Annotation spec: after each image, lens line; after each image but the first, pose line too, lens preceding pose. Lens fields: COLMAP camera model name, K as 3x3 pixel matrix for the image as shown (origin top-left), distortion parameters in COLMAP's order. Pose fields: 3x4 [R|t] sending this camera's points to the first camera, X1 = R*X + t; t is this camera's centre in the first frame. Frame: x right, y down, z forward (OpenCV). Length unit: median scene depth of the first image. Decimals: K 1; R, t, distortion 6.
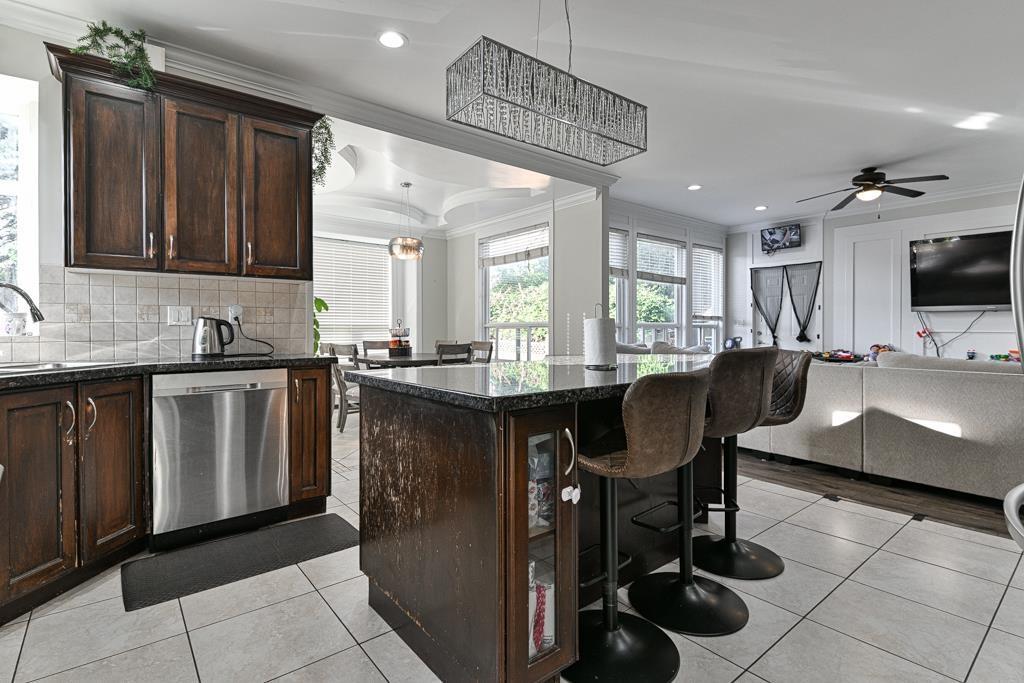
lens RADIAL K [[497.6, 0, 512.0], [0, 497.6, 341.5], [0, 0, 1]] dist [0.000131, -0.000164]
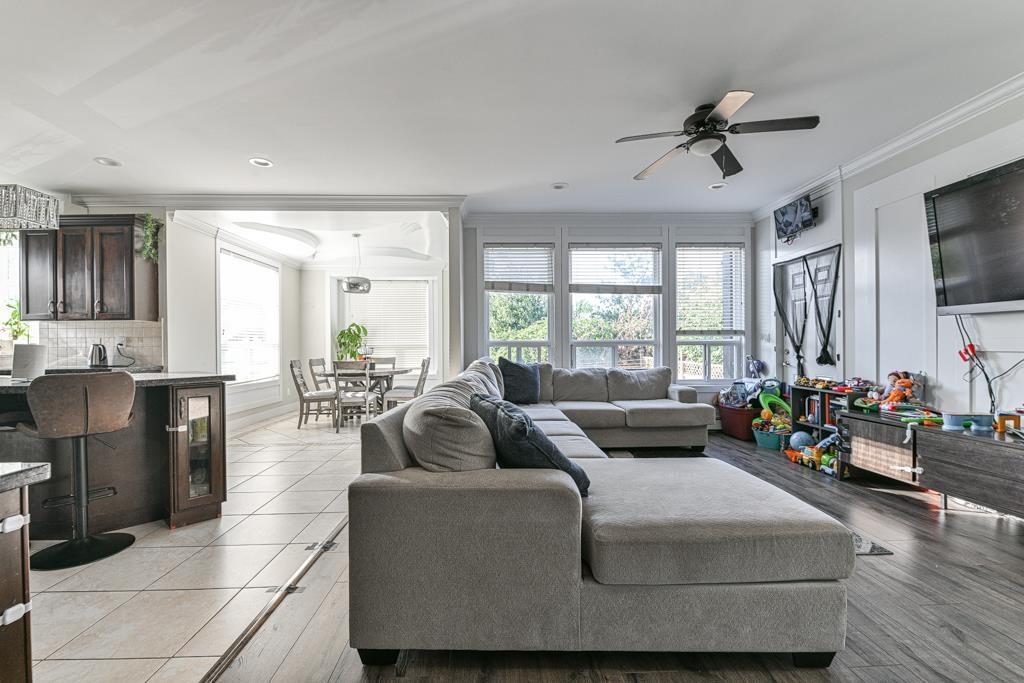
lens RADIAL K [[439.1, 0, 511.1], [0, 439.1, 344.7], [0, 0, 1]] dist [0.001900, -0.007742]
pose [[0.799625, -0.008387, -0.600441, 0.634731], [-0.008326, 0.999651, -0.025051, -0.008819], [0.600442, 0.025031, 0.799277, 0.280213]]
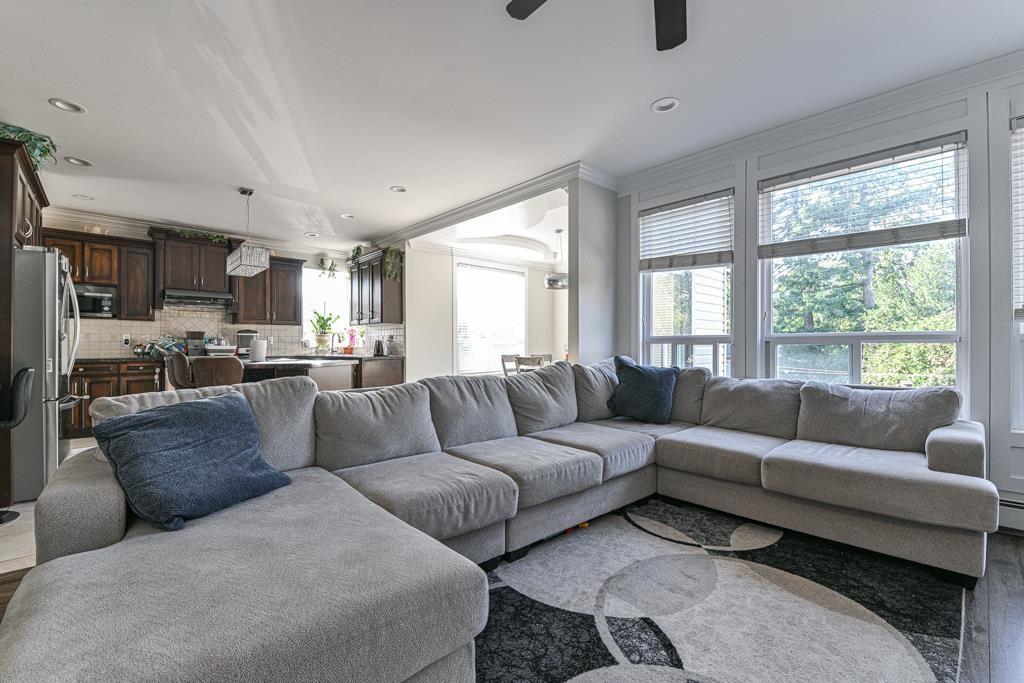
lens RADIAL K [[439.1, 0, 511.1], [0, 439.1, 344.7], [0, 0, 1]] dist [0.001900, -0.007742]
pose [[0.062372, -0.000794, -0.998053, 0.729218], [-0.025710, 0.999667, -0.002402, -0.016702], [0.997722, 0.025810, 0.062331, 0.662605]]
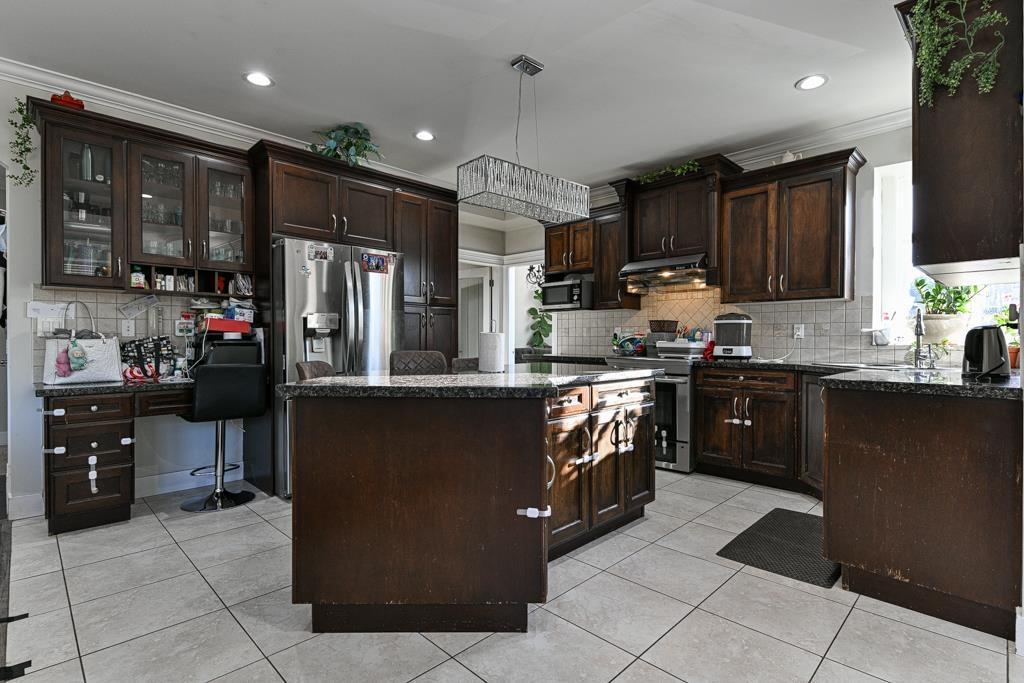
lens RADIAL K [[497.6, 0, 512.0], [0, 497.6, 341.5], [0, 0, 1]] dist [0.000131, -0.000164]
pose [[-0.994531, 0.001608, -0.104434, 0.083527], [-0.001497, 0.999559, 0.029647, -0.019875], [0.104436, 0.029641, -0.994090, 0.722068]]
